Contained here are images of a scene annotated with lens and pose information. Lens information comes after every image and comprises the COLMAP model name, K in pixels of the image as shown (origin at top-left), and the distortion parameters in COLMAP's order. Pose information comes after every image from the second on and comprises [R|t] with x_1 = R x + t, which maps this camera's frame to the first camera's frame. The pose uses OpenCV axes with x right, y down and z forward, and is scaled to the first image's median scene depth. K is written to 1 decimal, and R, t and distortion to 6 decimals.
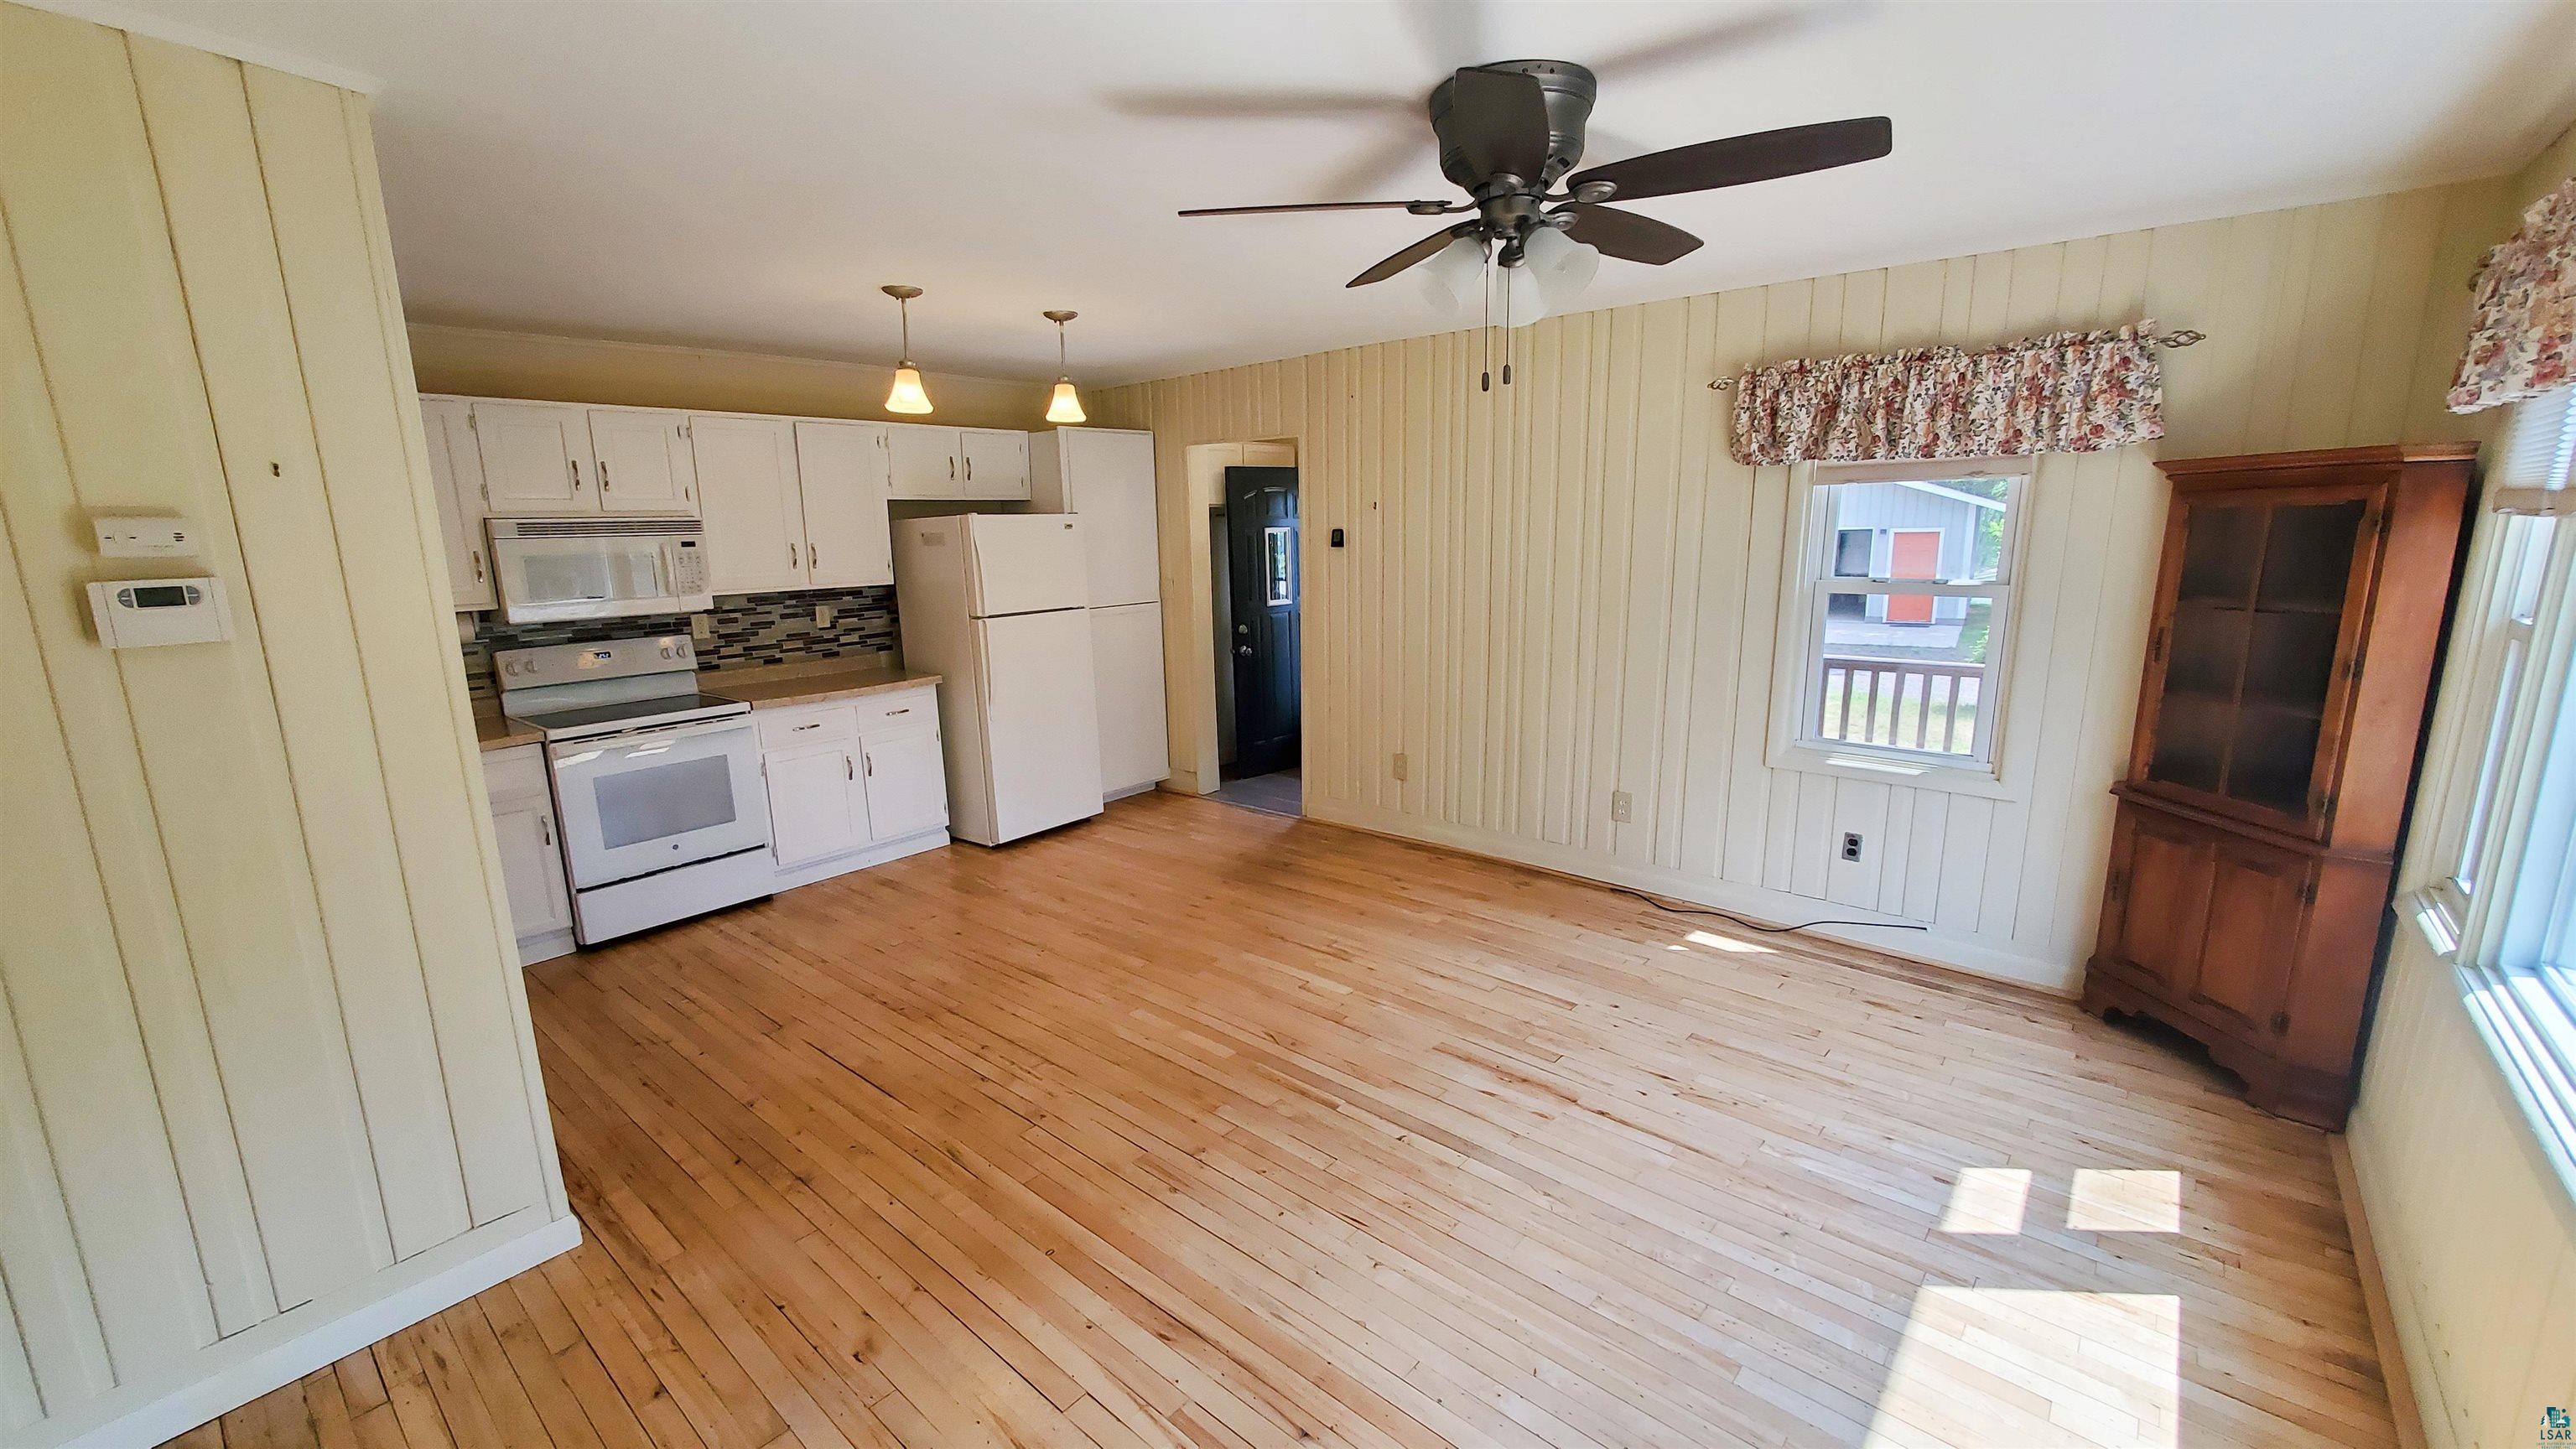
lens RADIAL K [[1019.4, 0, 1286.1], [0, 1019.4, 735.5], [0, 0, 1]] dist [0.000746, 0.000293]
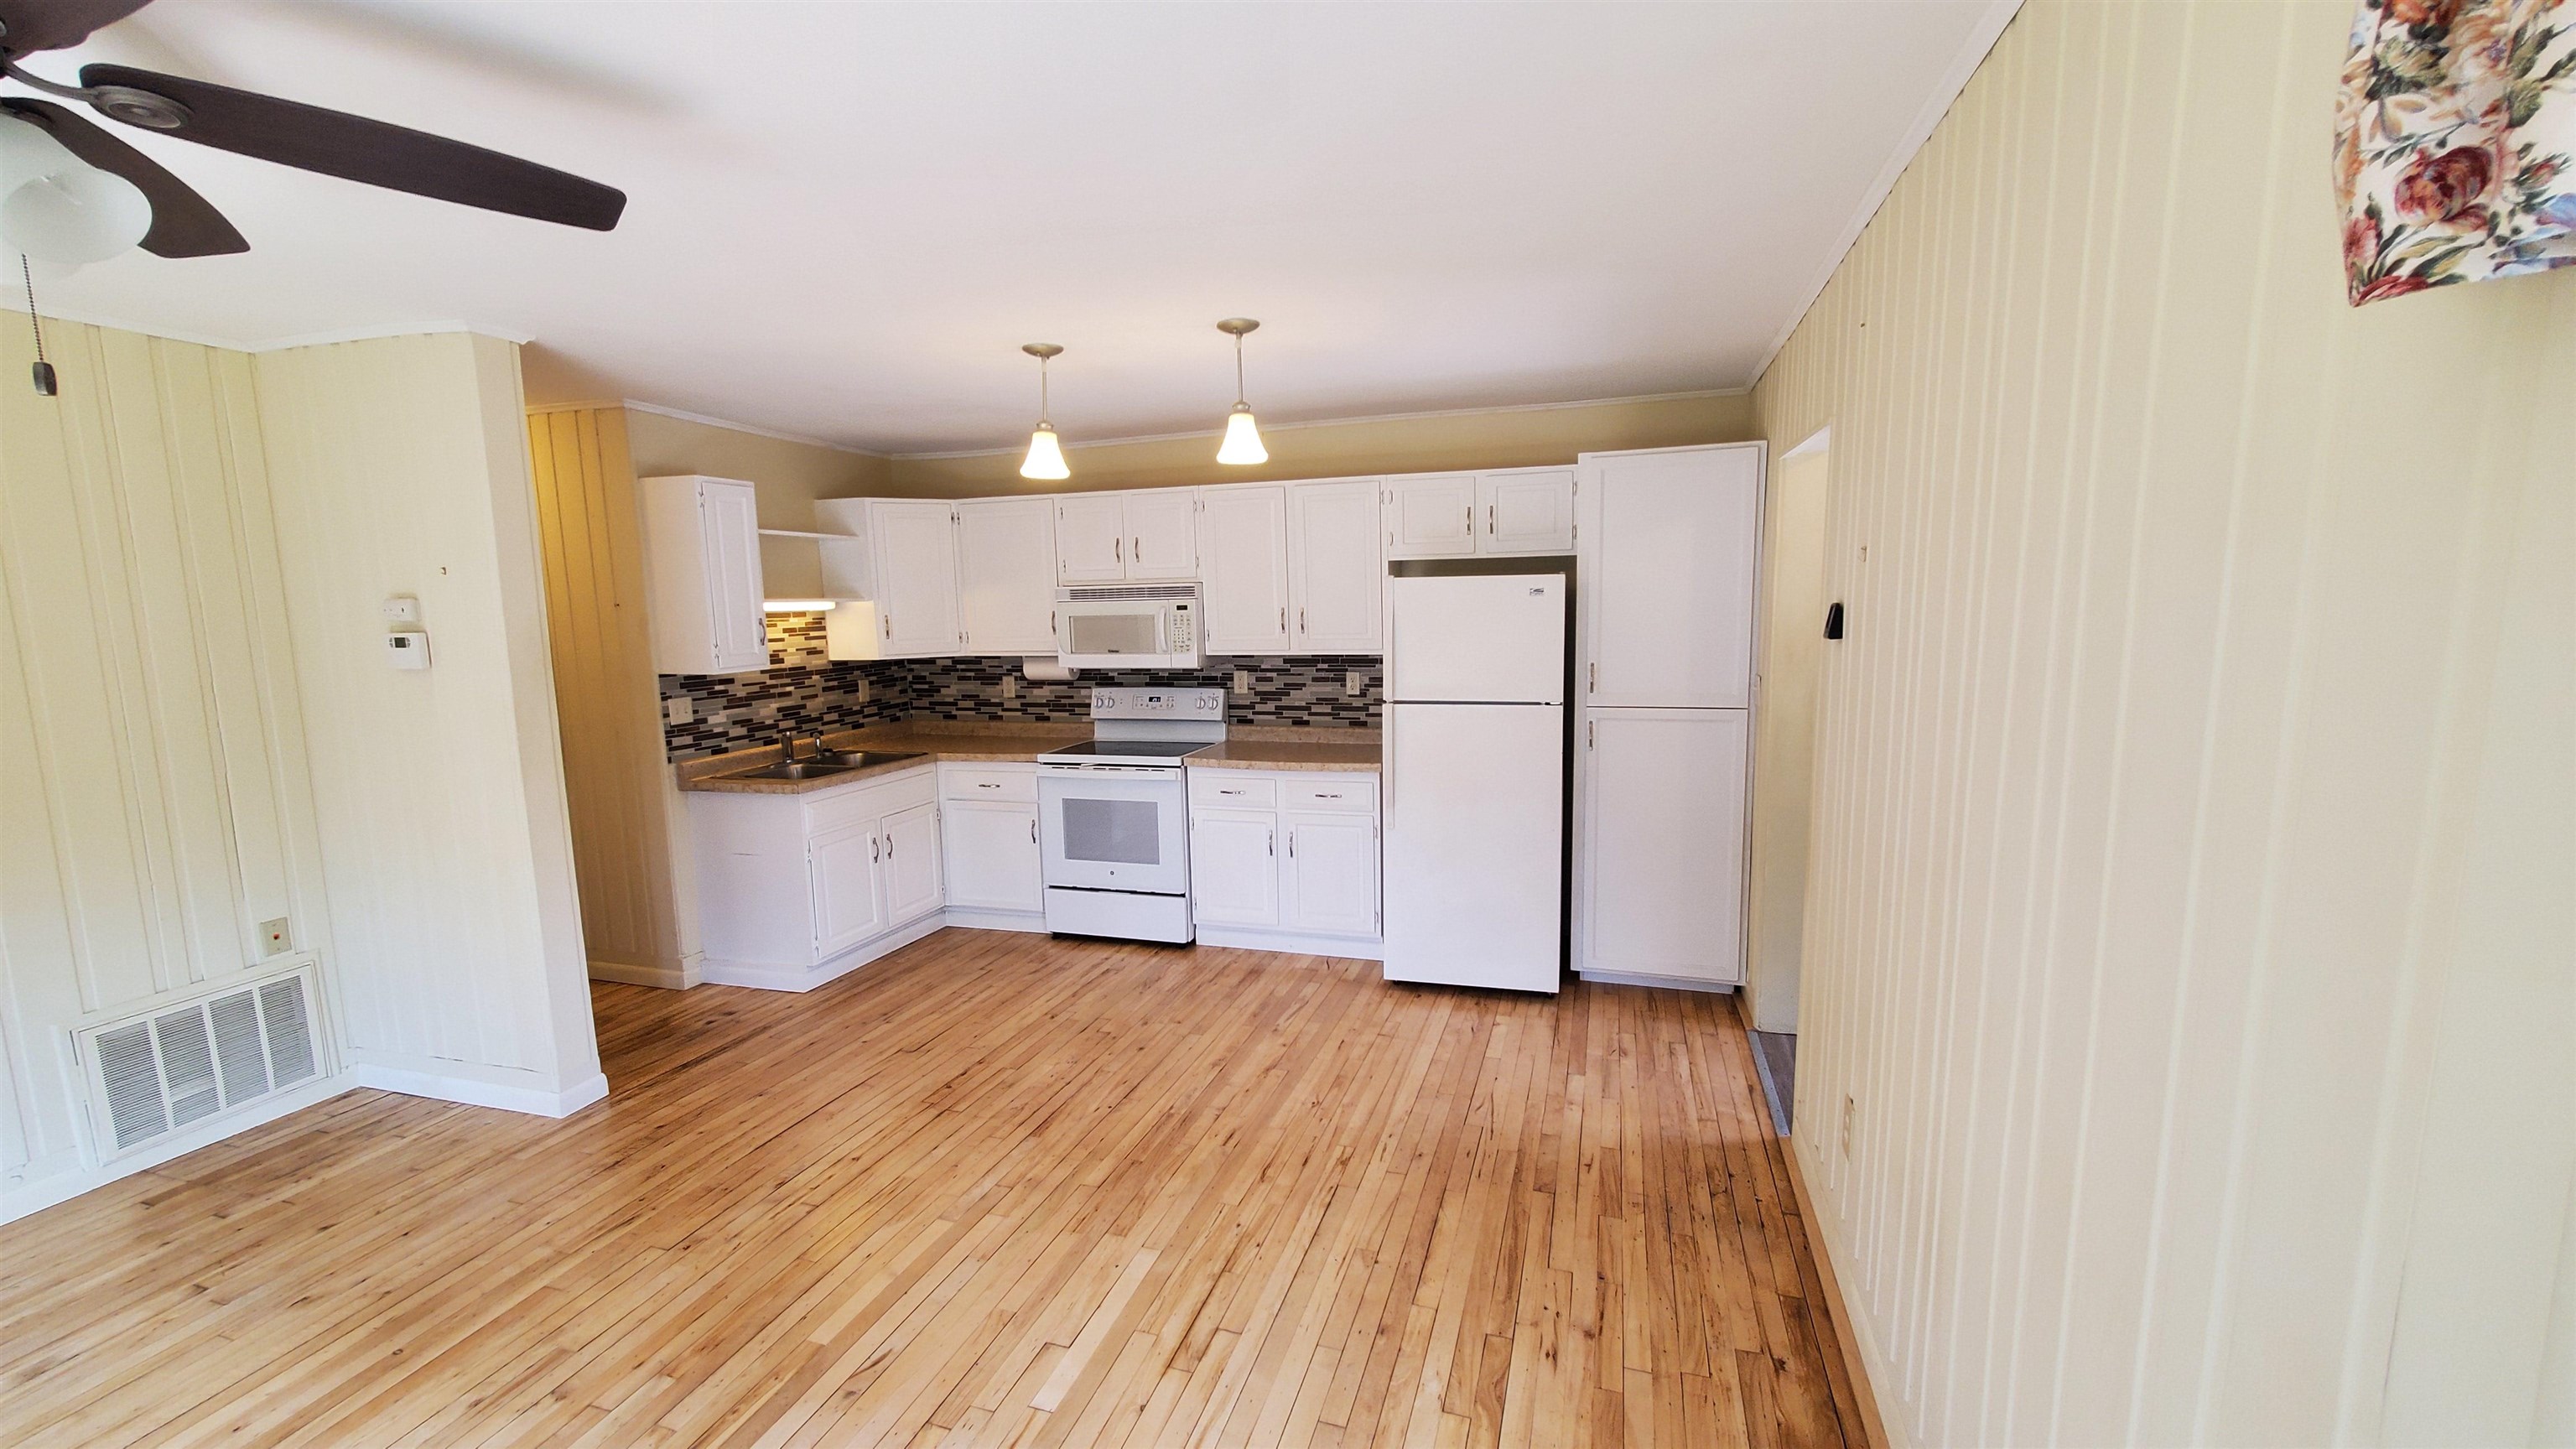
lens RADIAL K [[1029.3, 0, 1288.0], [0, 1029.3, 724.5], [0, 0, 1]] dist [0.001541, 0.000332]
pose [[0.391416, 0.127809, -0.911295, 0.492887], [-0.175560, 0.982490, 0.062389, -0.156816], [0.903312, 0.135567, 0.407000, 0.684563]]
